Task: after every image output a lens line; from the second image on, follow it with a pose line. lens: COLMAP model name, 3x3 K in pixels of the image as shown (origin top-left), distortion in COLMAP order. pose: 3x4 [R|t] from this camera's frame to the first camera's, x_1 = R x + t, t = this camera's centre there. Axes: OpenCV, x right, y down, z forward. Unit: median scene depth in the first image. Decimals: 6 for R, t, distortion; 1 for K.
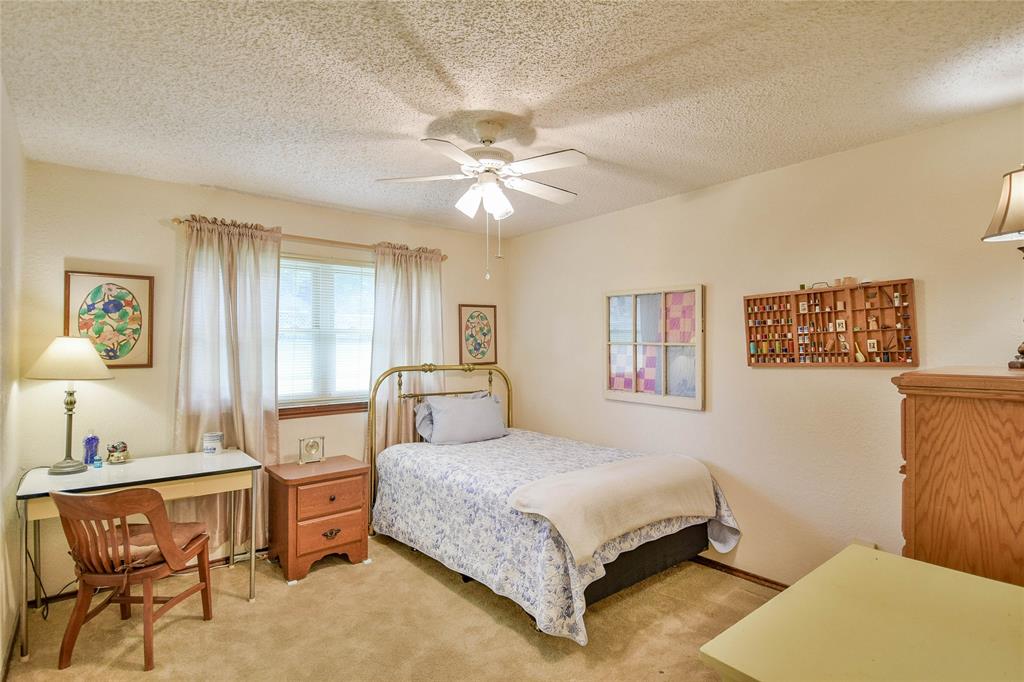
lens RADIAL K [[523.3, 0, 513.2], [0, 523.3, 343.7], [0, 0, 1]] dist [-0.002079, -0.001400]
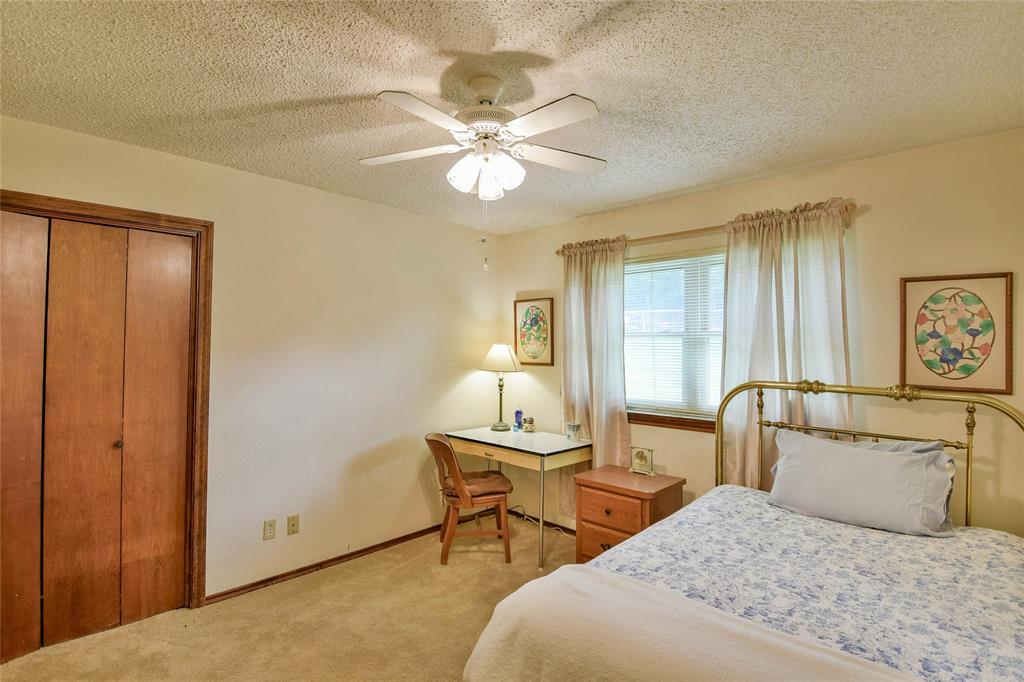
lens RADIAL K [[523.3, 0, 513.4], [0, 523.3, 339.3], [0, 0, 1]] dist [-0.002079, -0.001400]
pose [[0.081135, -0.016532, -0.996566, 0.547966], [-0.006287, 0.999834, -0.017098, 0.000881], [0.996683, 0.007653, 0.081017, 0.697758]]
